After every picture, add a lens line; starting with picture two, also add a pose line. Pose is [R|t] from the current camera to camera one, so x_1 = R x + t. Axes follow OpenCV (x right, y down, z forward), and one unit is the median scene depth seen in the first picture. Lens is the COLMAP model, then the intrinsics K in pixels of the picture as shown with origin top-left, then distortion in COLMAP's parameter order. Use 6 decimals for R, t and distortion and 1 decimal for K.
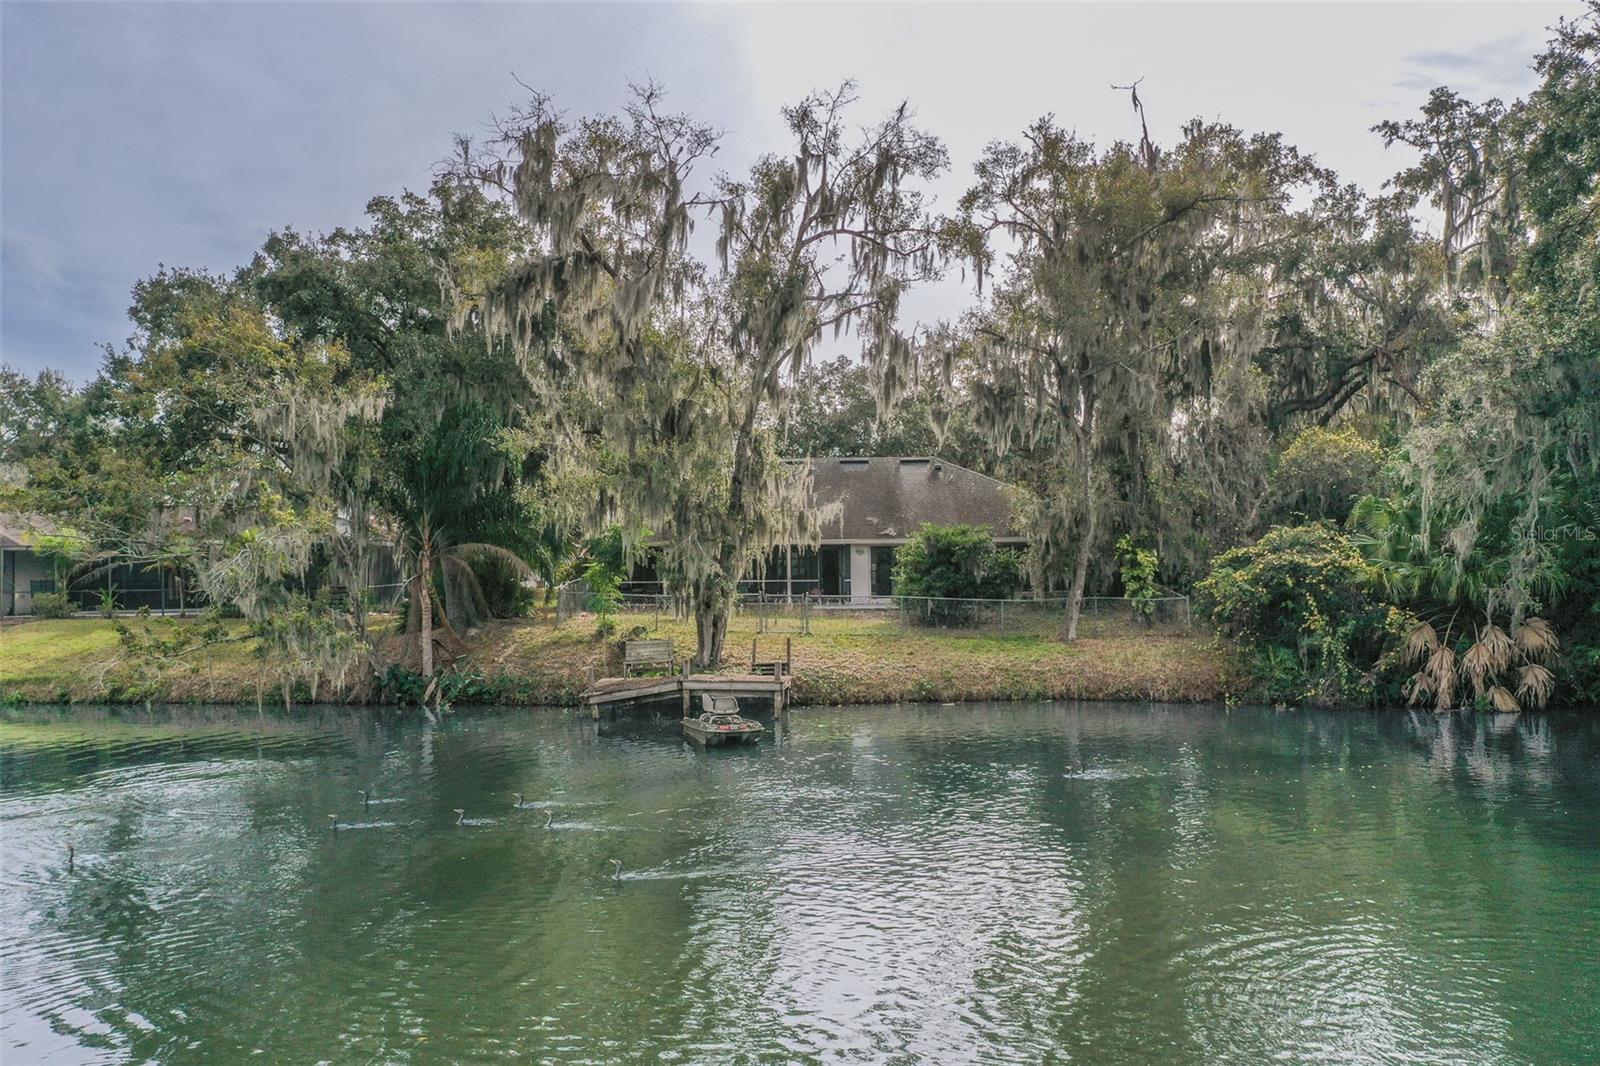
lens RADIAL K [[1272.8, 0, 798.6], [0, 1272.8, 531.5], [0, 0, 1]] dist [0.007914, 0.002192]
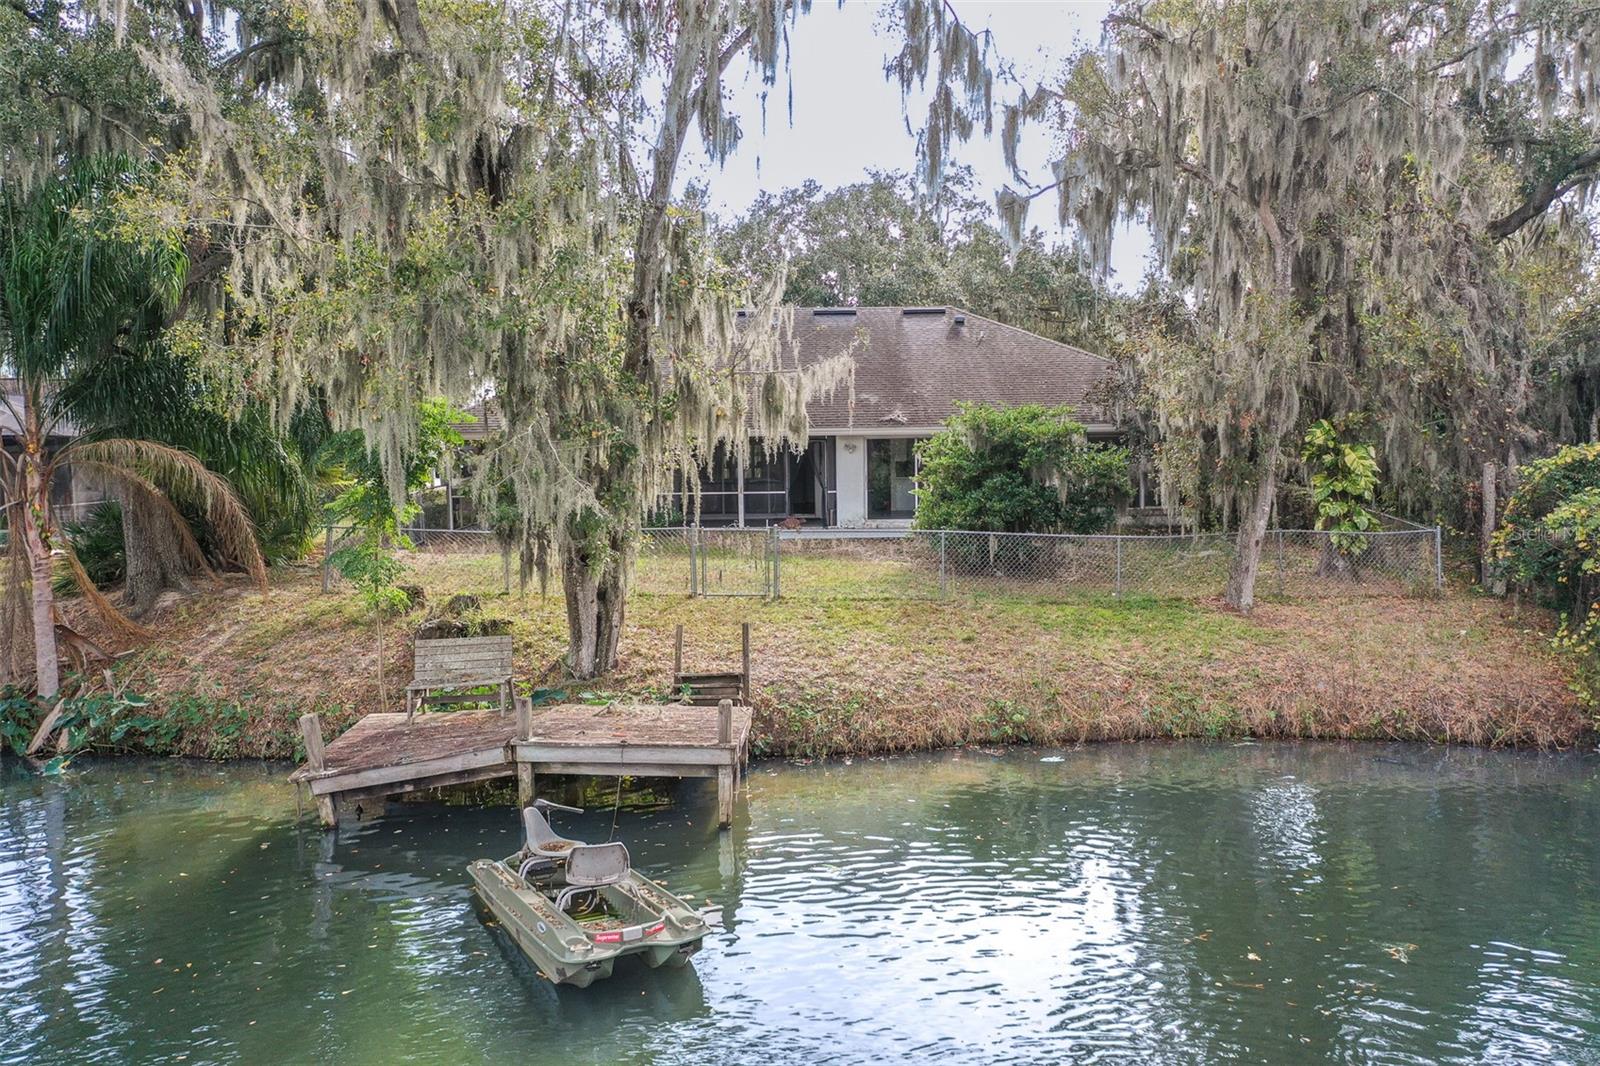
lens RADIAL K [[1272.8, 0, 797.4], [0, 1272.8, 534.5], [0, 0, 1]] dist [0.007914, 0.002192]
pose [[0.999123, -0.005203, 0.041552, -0.007993], [0.001360, 0.995760, 0.091976, 0.000653], [-0.041855, -0.091838, 0.994894, 0.486001]]
